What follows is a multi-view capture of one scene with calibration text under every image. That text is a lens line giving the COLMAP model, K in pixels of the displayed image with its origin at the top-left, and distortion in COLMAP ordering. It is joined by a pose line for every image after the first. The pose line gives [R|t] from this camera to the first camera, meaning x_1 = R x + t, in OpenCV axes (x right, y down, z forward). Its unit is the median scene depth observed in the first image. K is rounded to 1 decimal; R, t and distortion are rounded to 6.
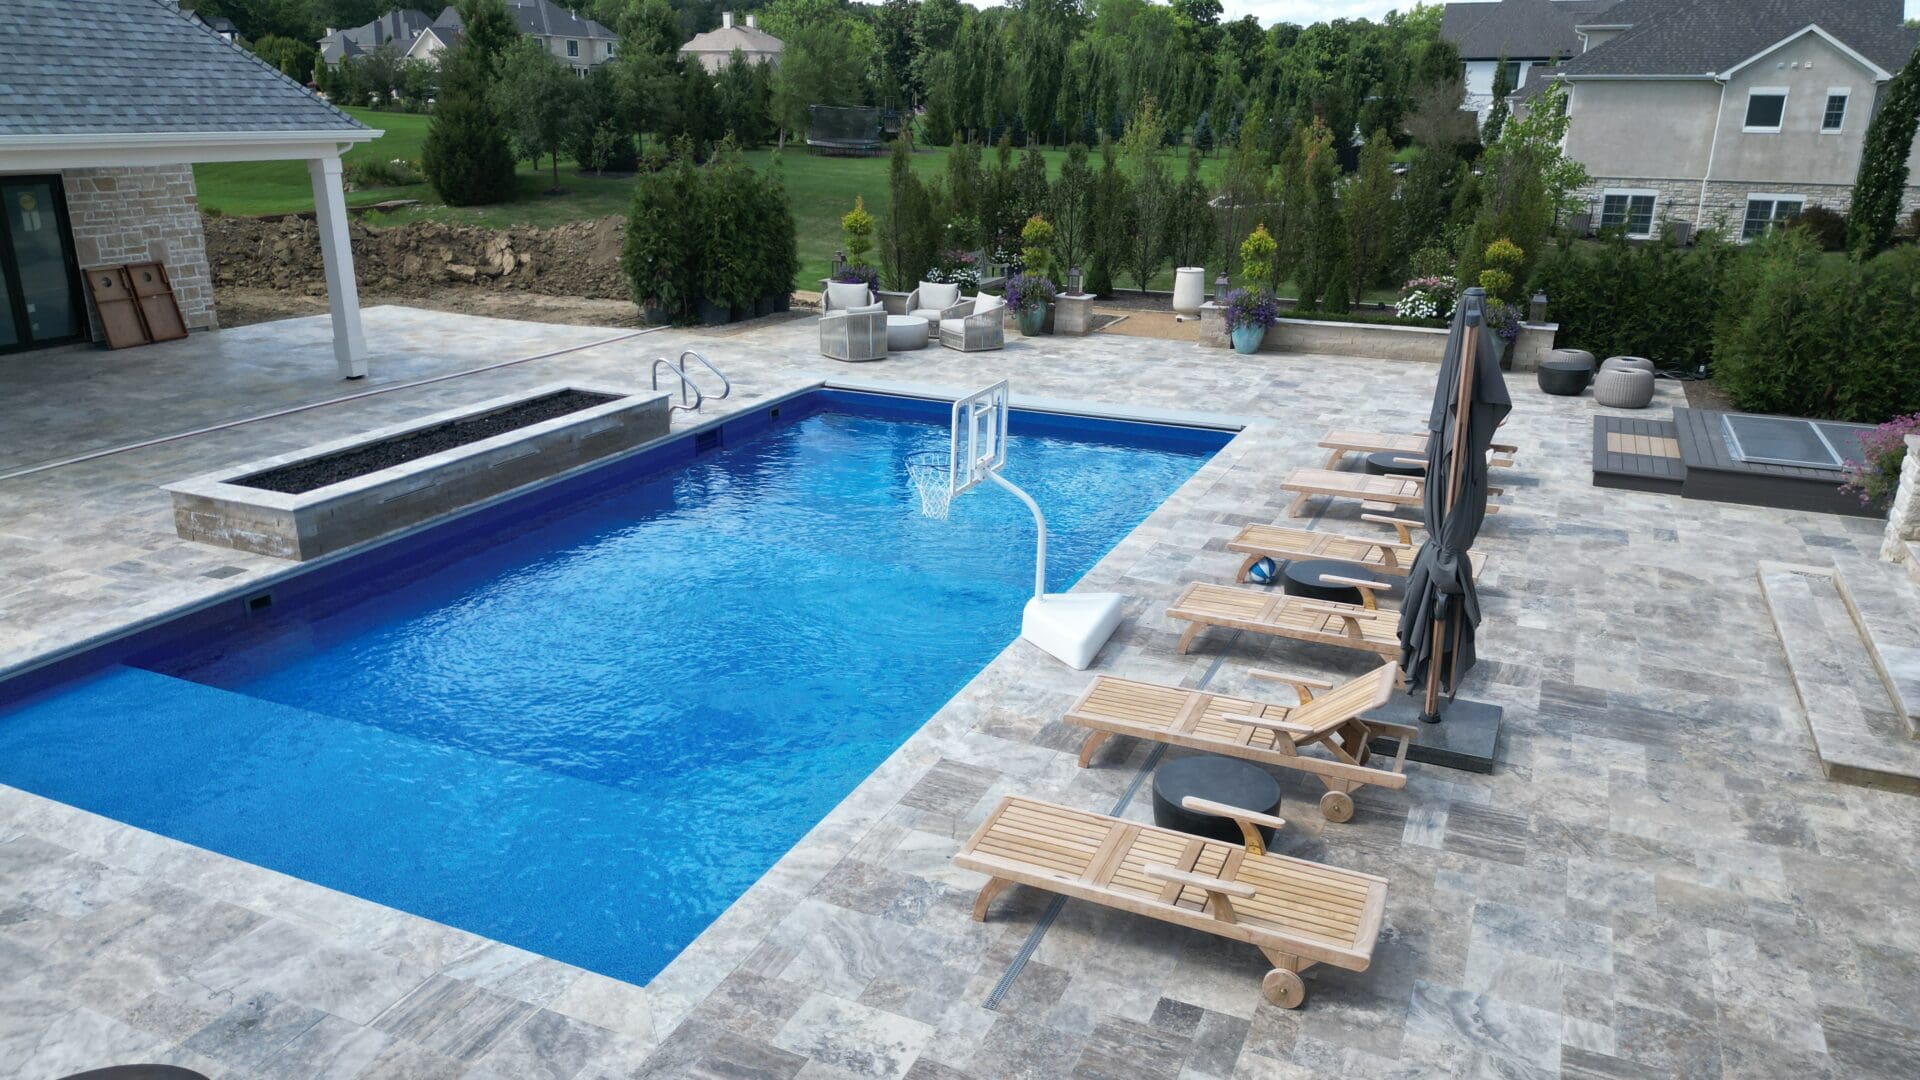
lens RADIAL K [[1338.2, 0, 957.0], [0, 1338.2, 543.6], [0, 0, 1]] dist [0.077423, -0.085583]
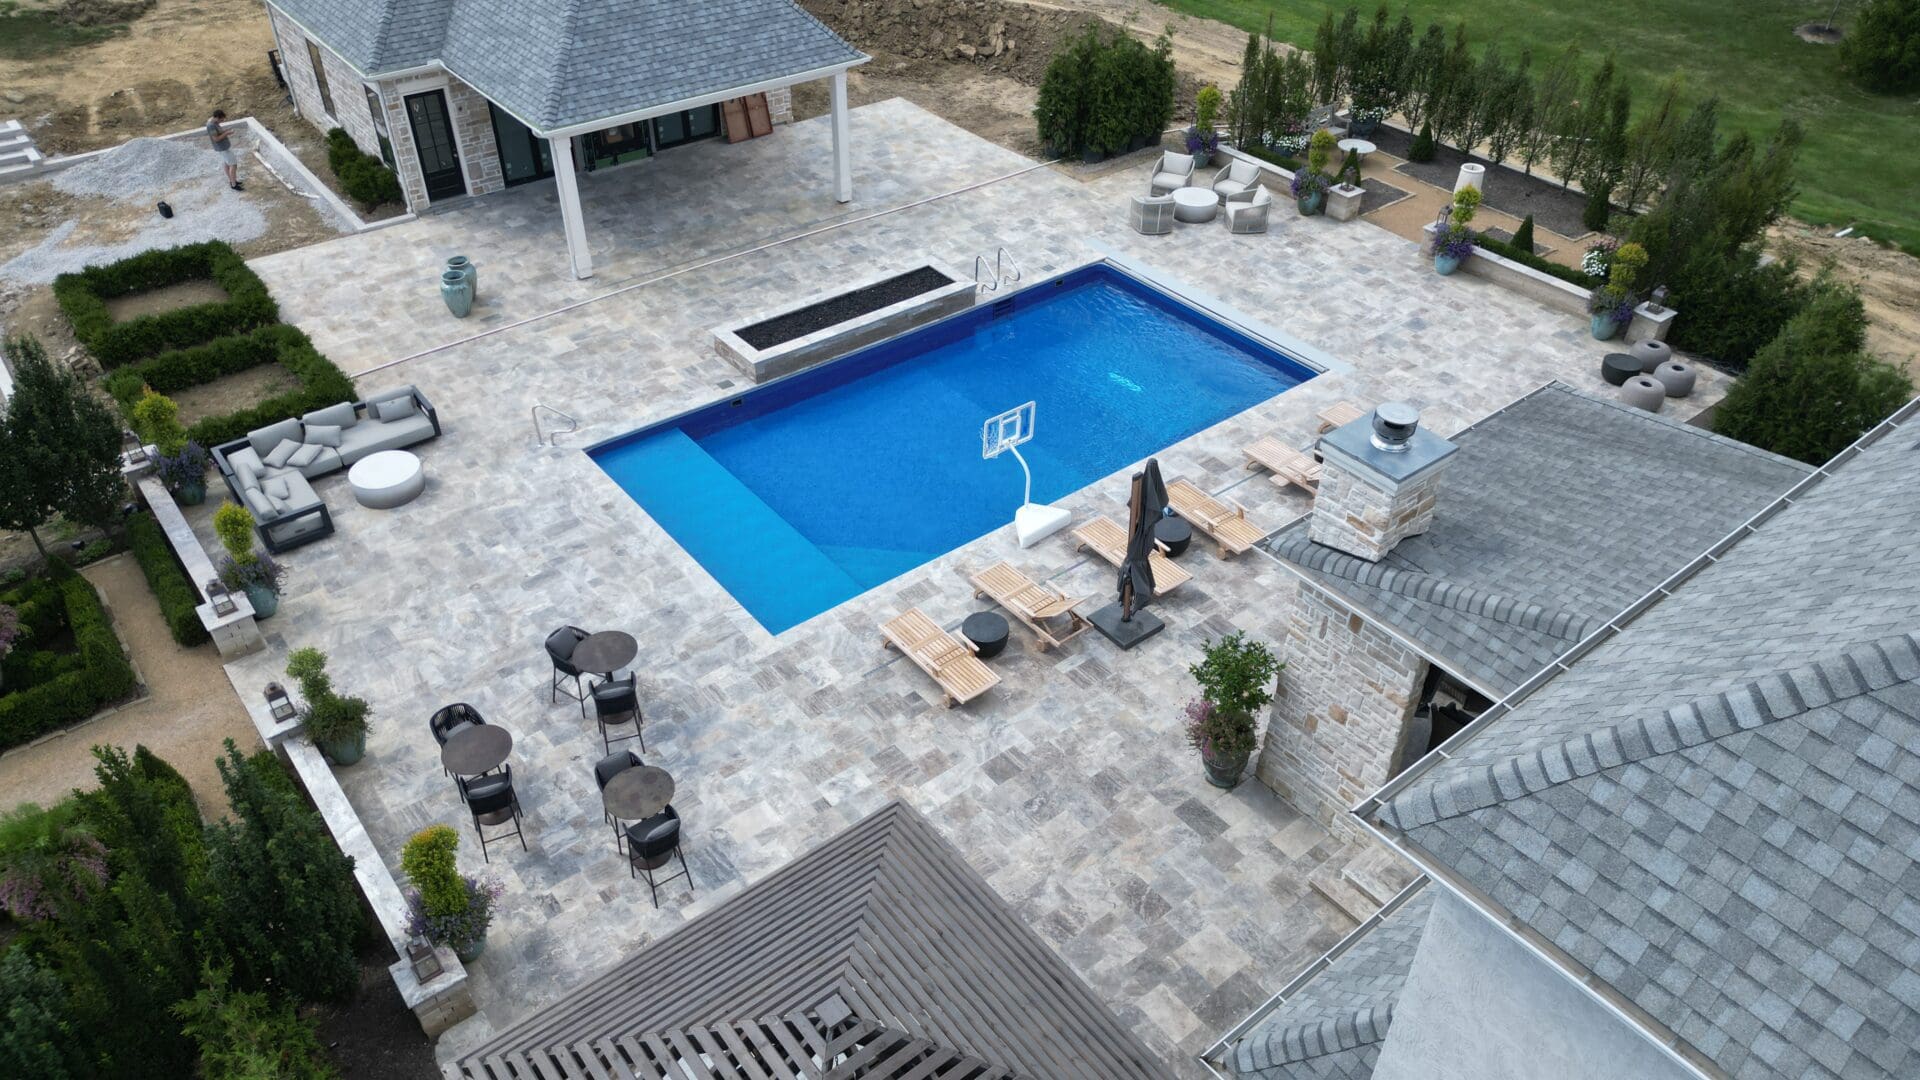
lens RADIAL K [[1342.1, 0, 957.2], [0, 1342.1, 533.1], [0, 0, 1]] dist [0.106400, -0.129366]
pose [[0.888660, 0.275885, -0.366294, 0.475095], [-0.145037, 0.926871, 0.346229, -0.403336], [0.435026, -0.254553, 0.863687, -0.566687]]
